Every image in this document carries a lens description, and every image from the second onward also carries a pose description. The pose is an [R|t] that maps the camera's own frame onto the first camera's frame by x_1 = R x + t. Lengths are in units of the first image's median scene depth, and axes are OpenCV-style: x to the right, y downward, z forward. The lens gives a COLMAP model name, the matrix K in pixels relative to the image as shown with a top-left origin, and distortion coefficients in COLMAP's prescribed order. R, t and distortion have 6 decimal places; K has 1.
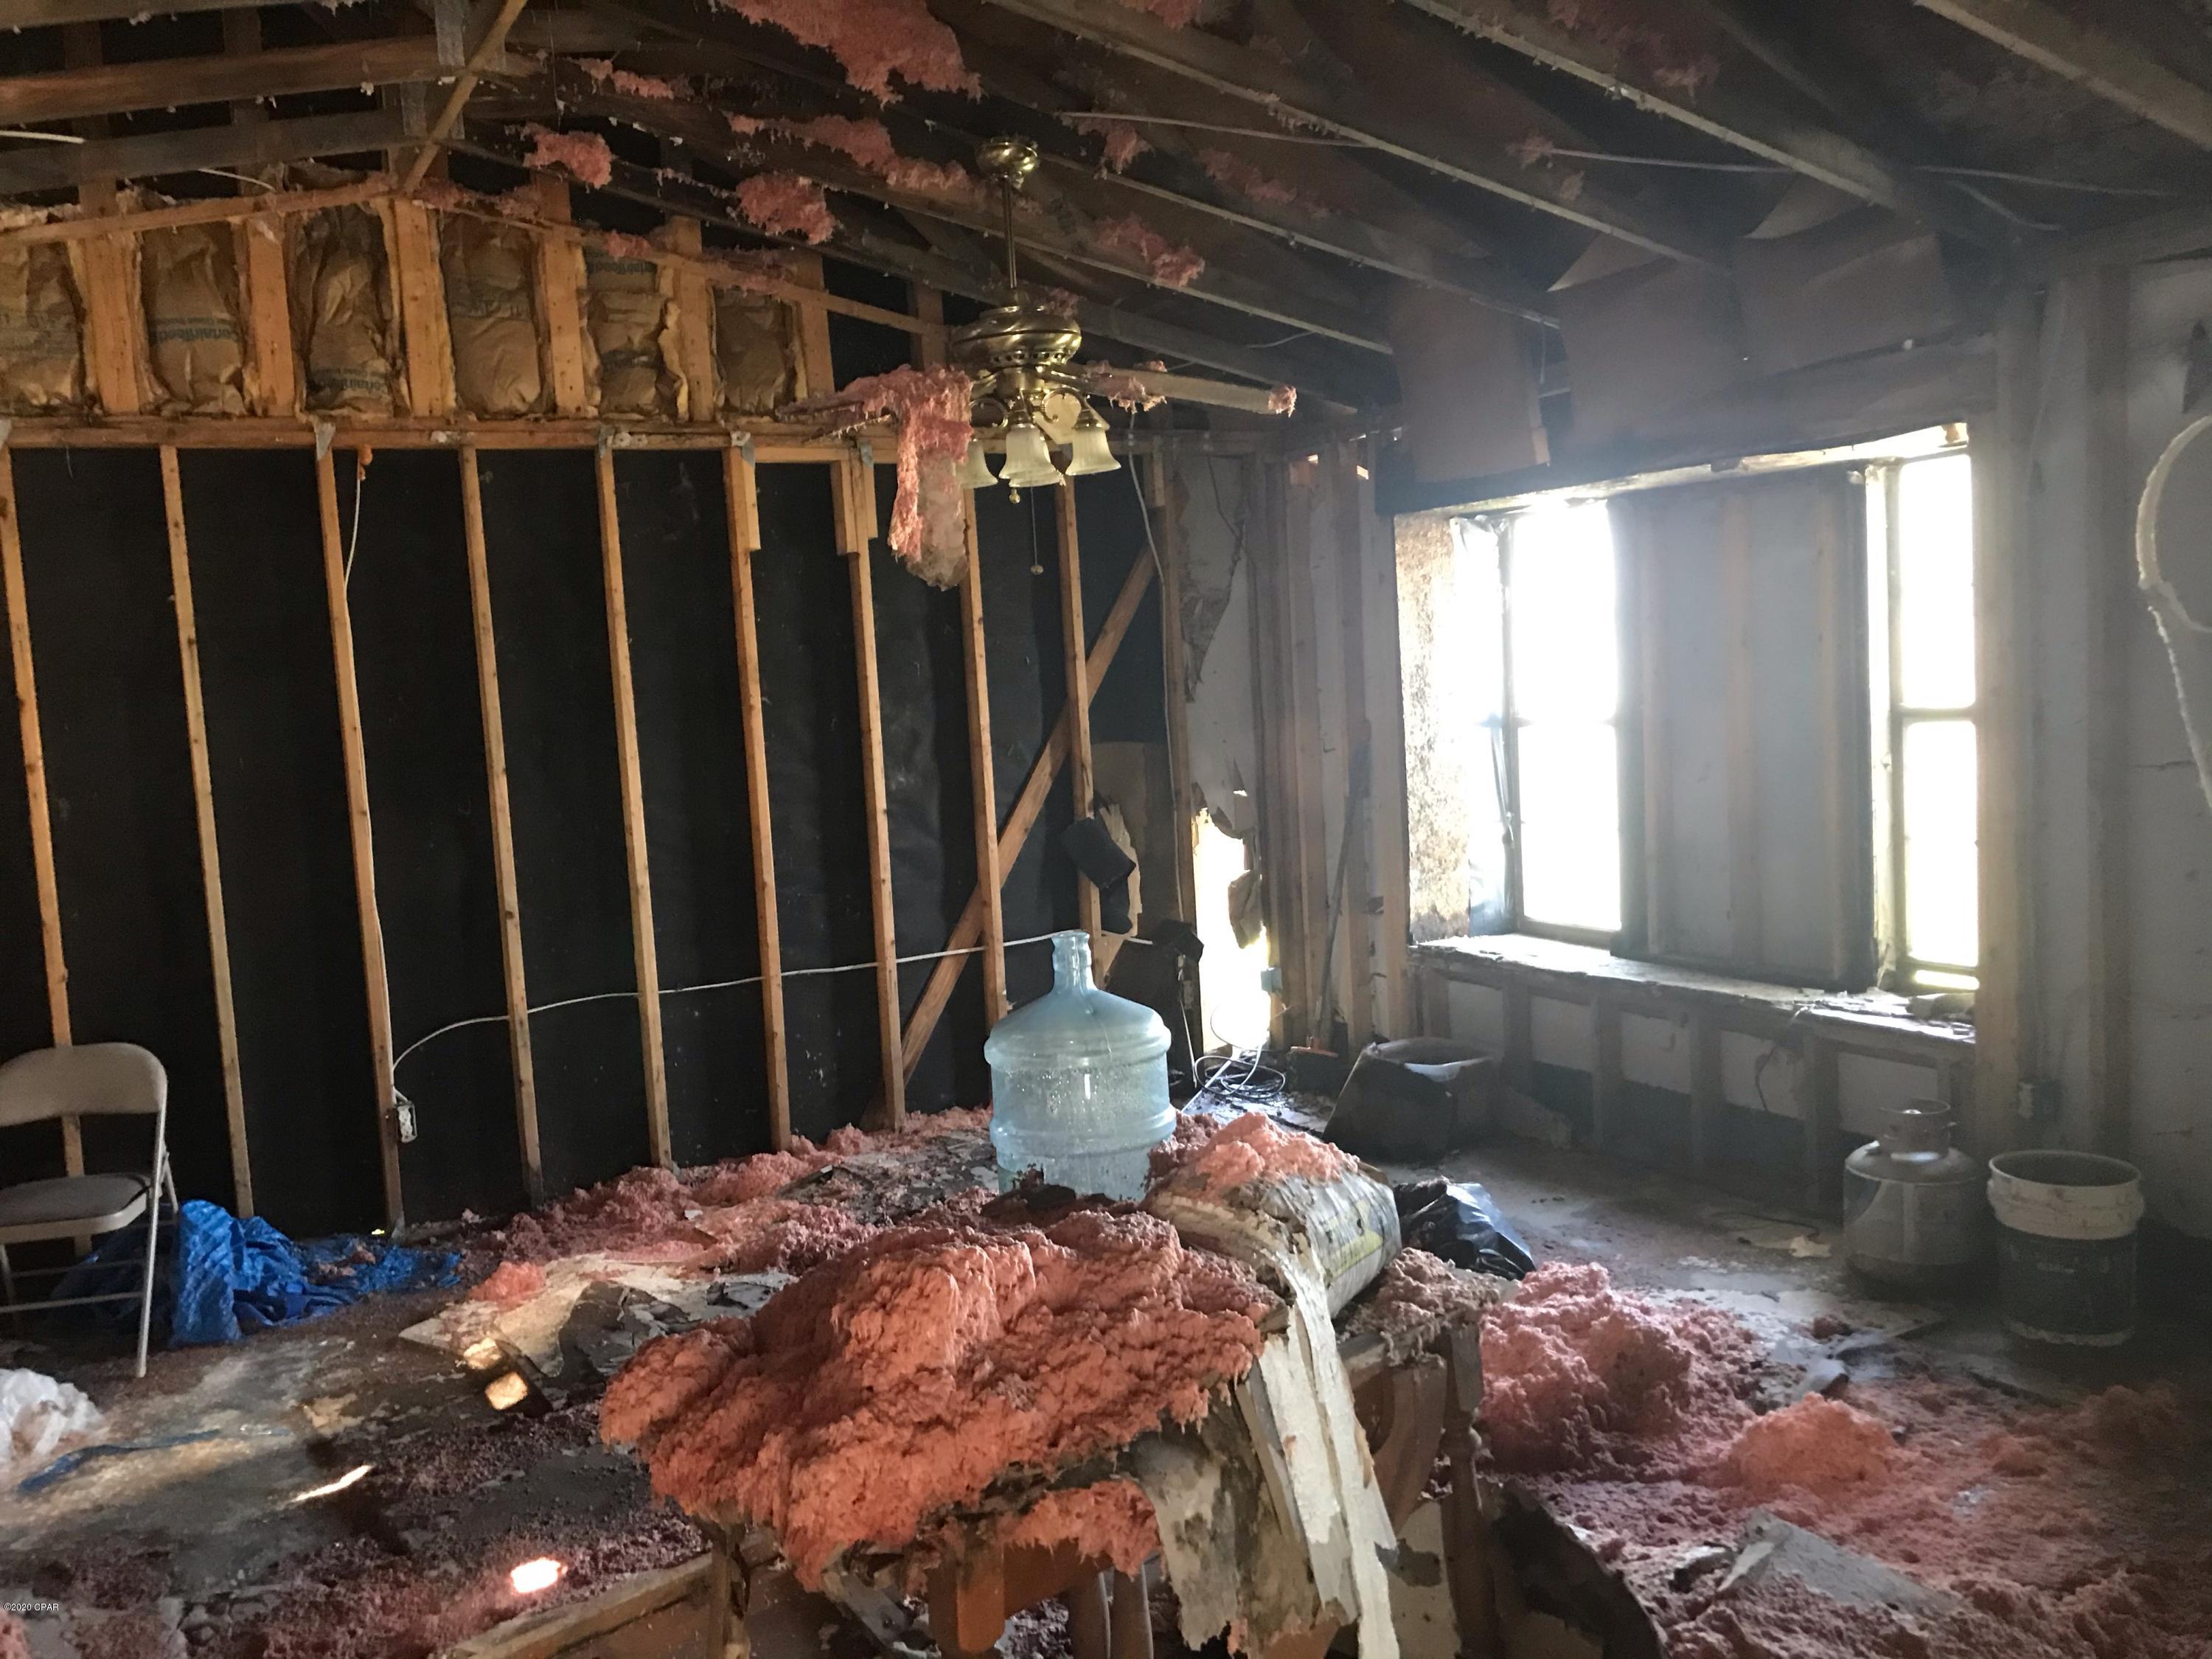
lens RADIAL K [[1792.1, 0, 1092.8], [0, 1792.1, 831.5], [0, 0, 1]] dist [0.035592, -0.066694]
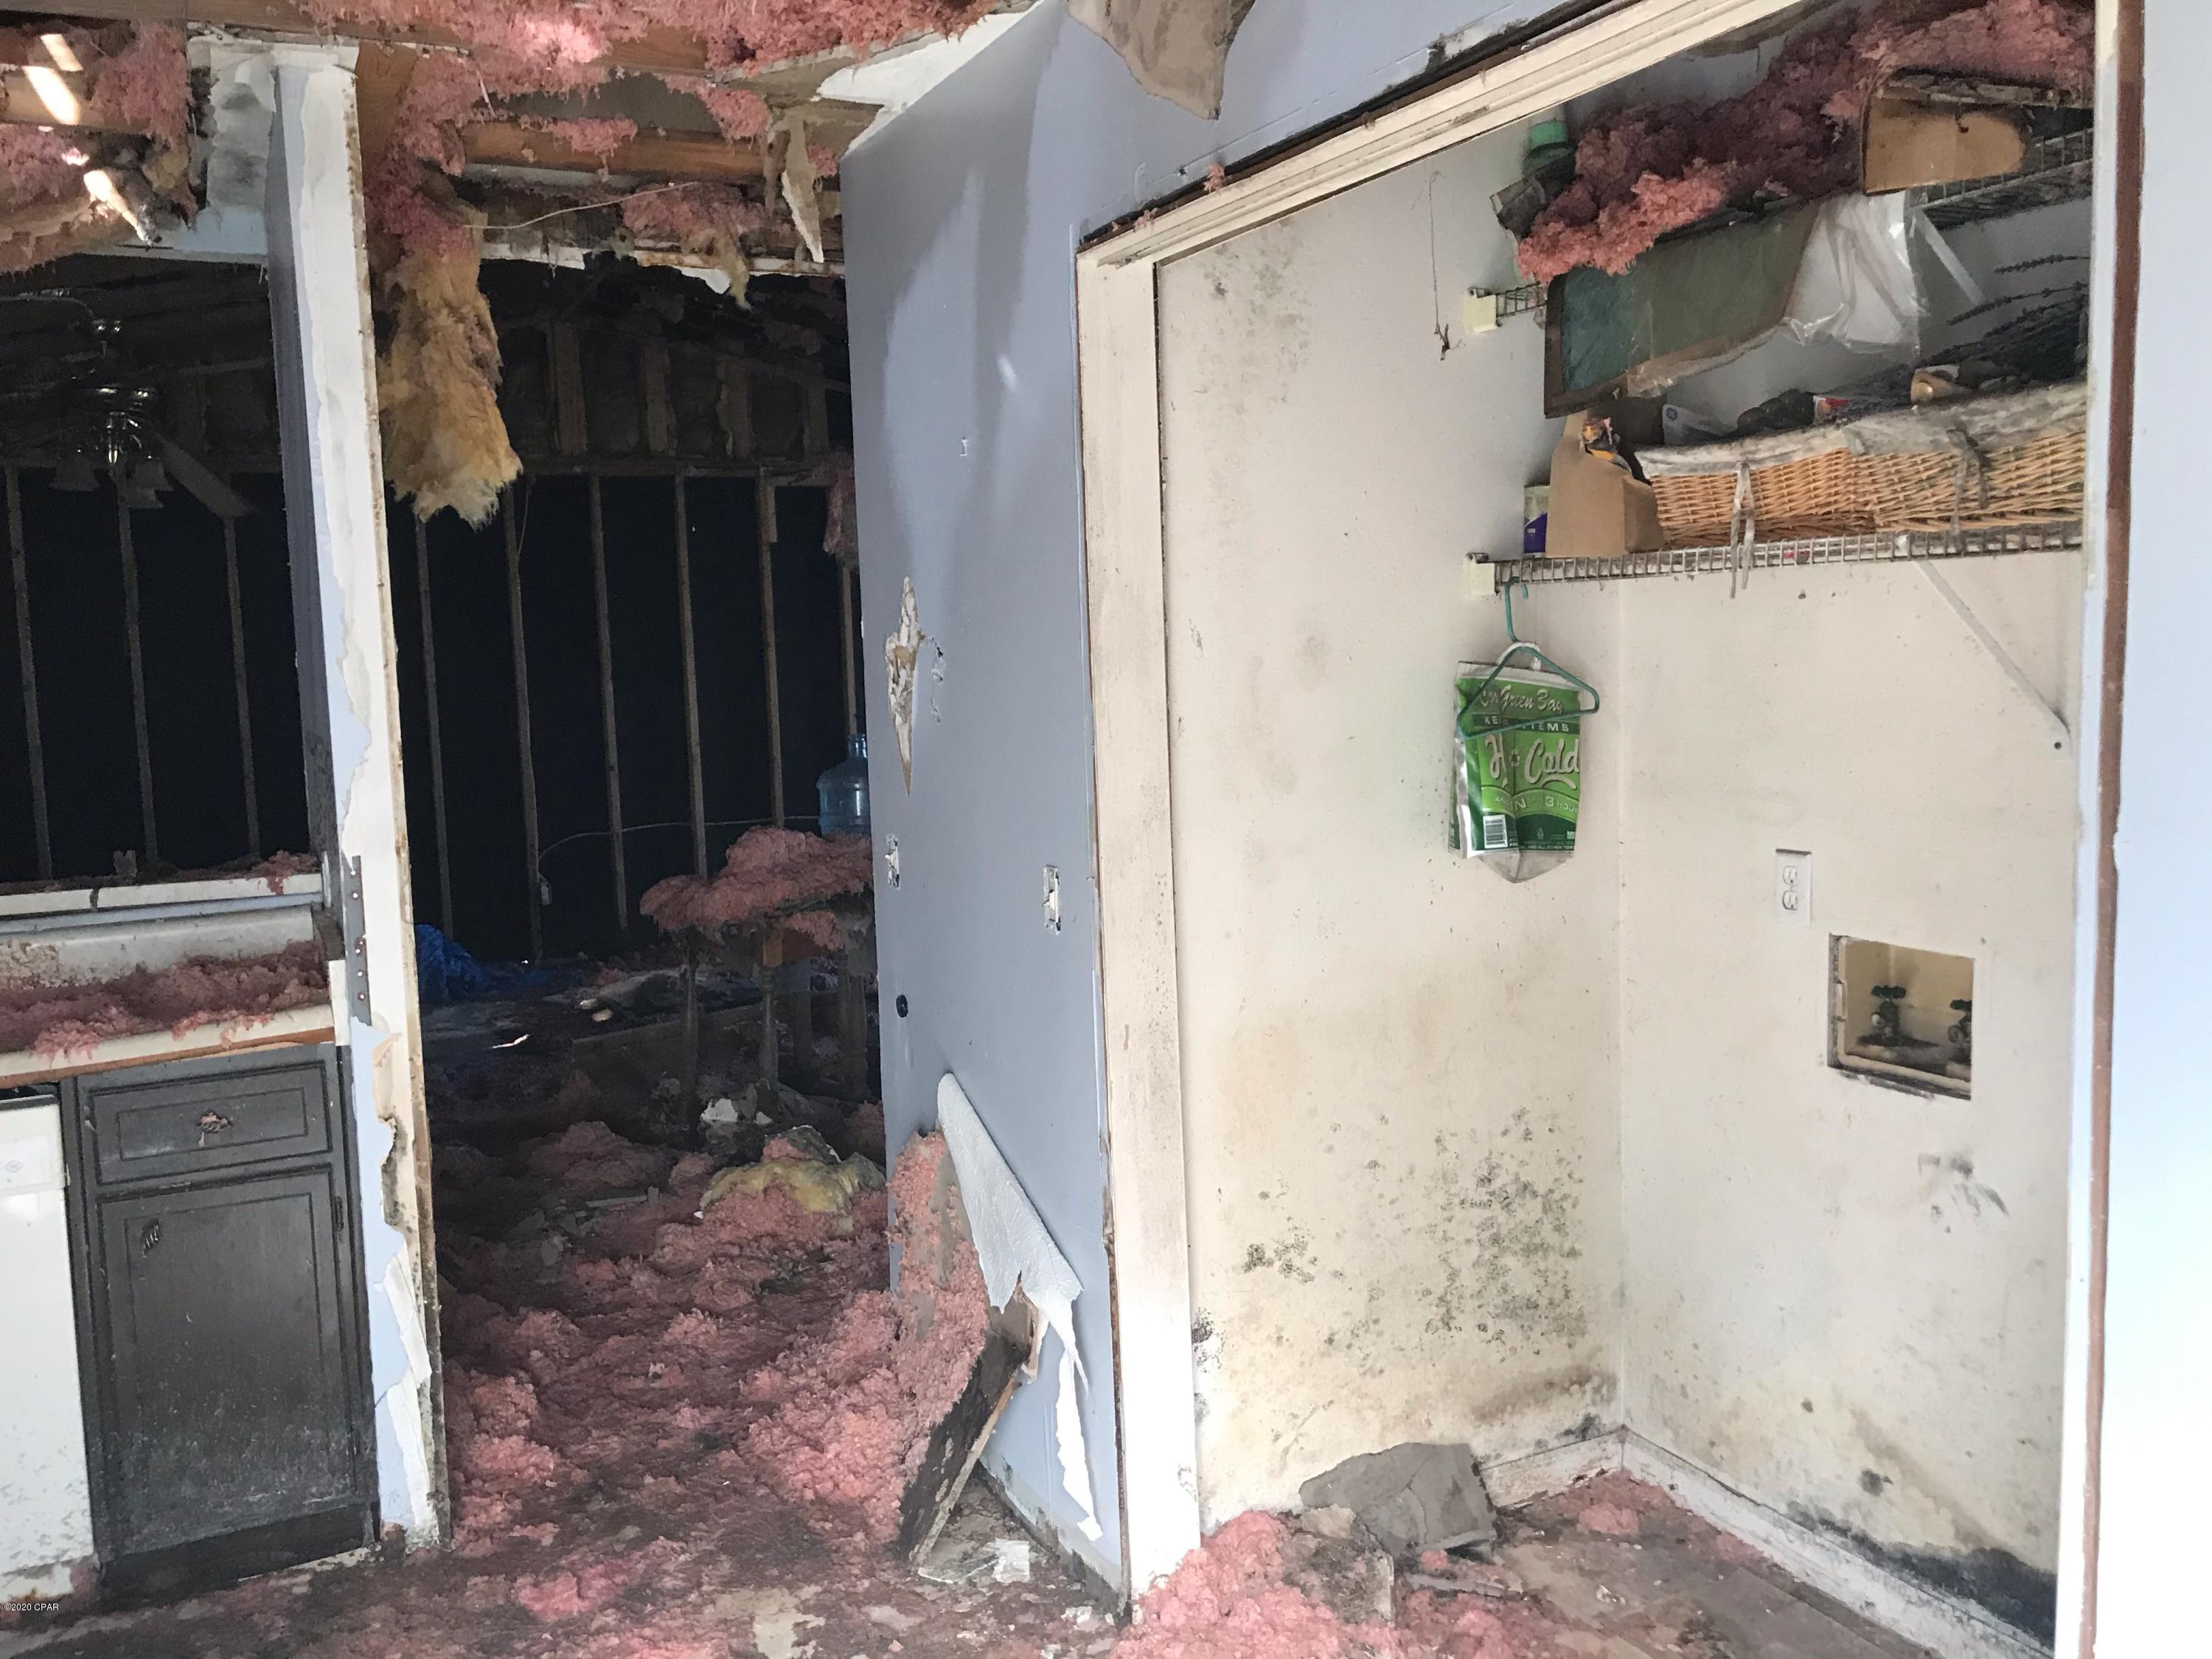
lens RADIAL K [[1792.1, 0, 1112.6], [0, 1792.1, 831.2], [0, 0, 1]] dist [0.035592, -0.066694]
pose [[0.998523, 0.032055, -0.043861, 0.193861], [-0.031387, 0.999382, 0.015833, 0.063508], [0.044341, -0.014433, 0.998912, -0.582501]]
